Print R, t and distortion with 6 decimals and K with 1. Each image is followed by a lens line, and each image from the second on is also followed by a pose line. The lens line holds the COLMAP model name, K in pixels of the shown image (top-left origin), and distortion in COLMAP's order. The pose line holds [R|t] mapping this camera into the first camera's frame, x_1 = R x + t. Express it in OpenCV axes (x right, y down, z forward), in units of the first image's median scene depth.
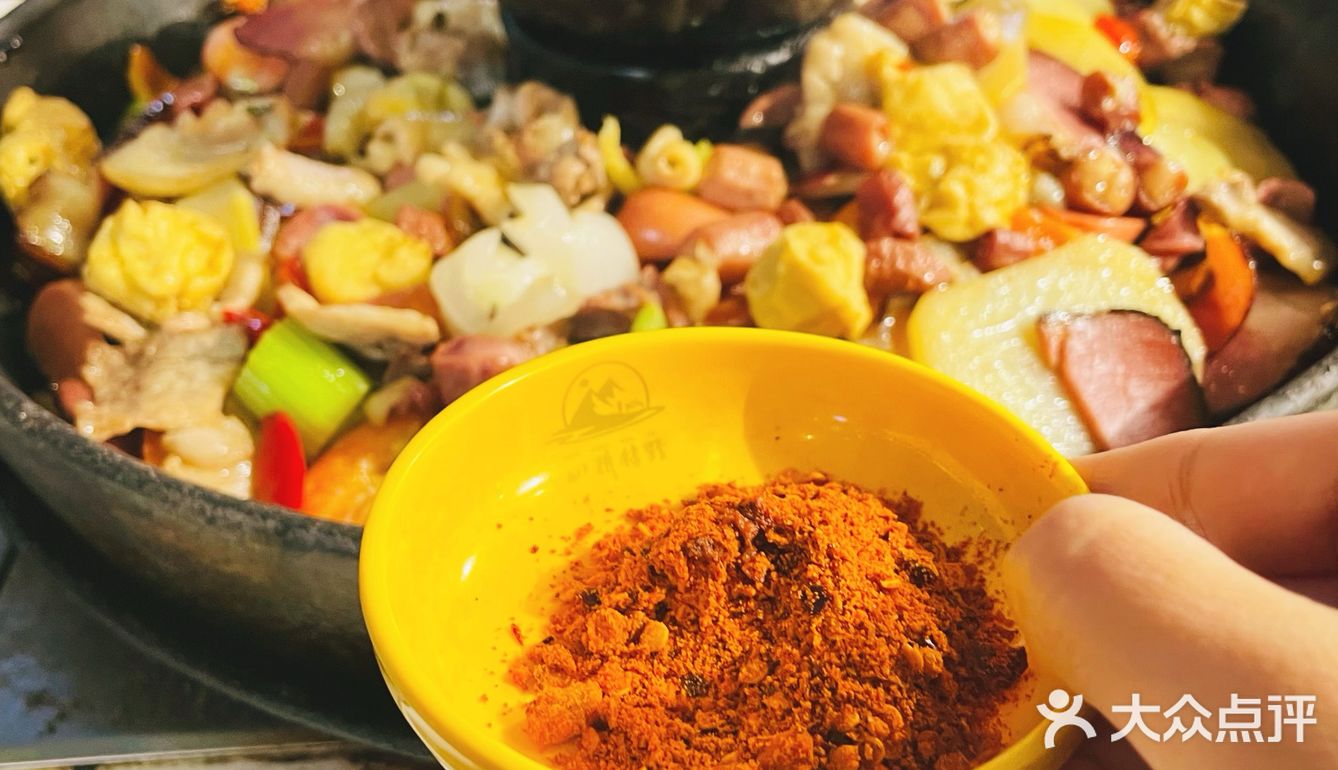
lens RADIAL K [[1140.8, 0, 669.0], [0, 1140.8, 385.0], [0, 0, 1]] dist [0.062495, -0.000260]
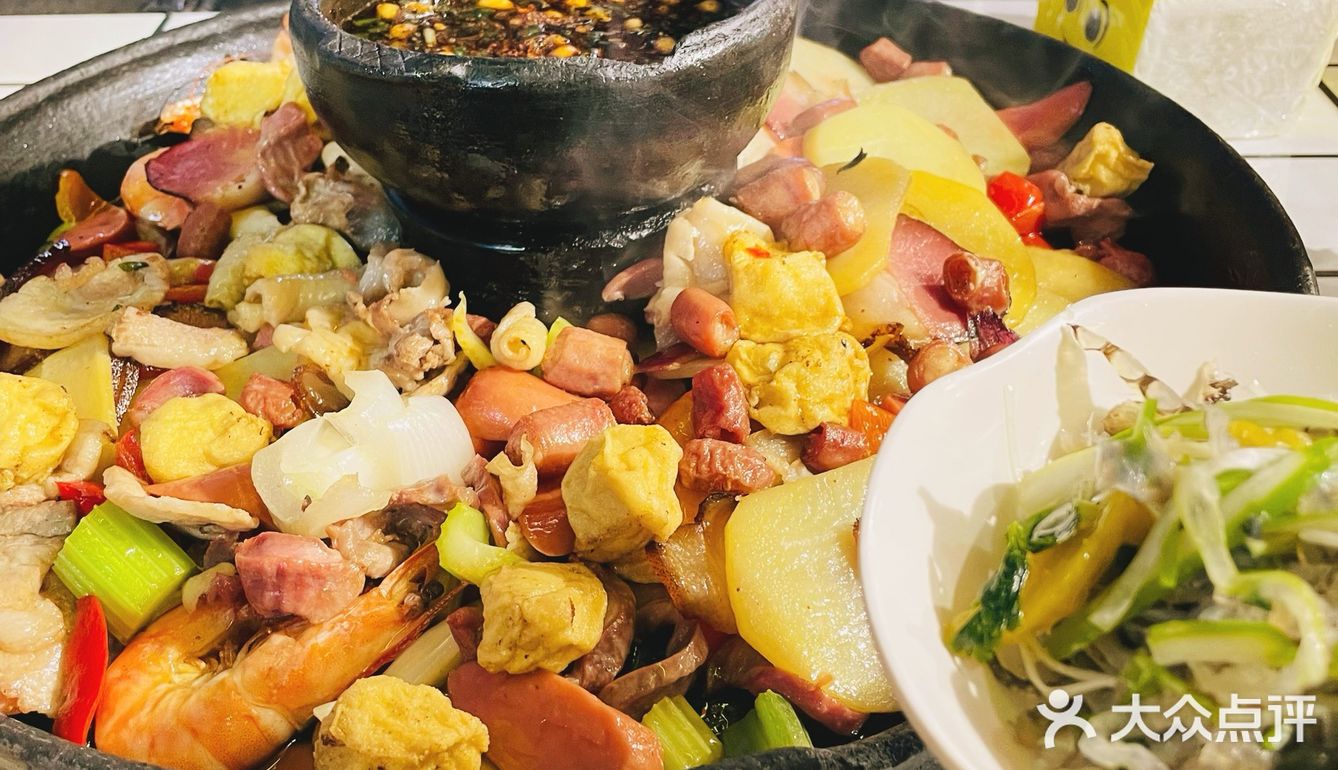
lens RADIAL K [[1140.8, 0, 669.0], [0, 1140.8, 385.0], [0, 0, 1]] dist [0.062495, -0.000260]
pose [[0.998473, 0.035081, -0.042682, 0.183065], [-0.036278, 0.998961, -0.027579, -0.135910], [0.041670, 0.029086, 0.998708, -0.003438]]
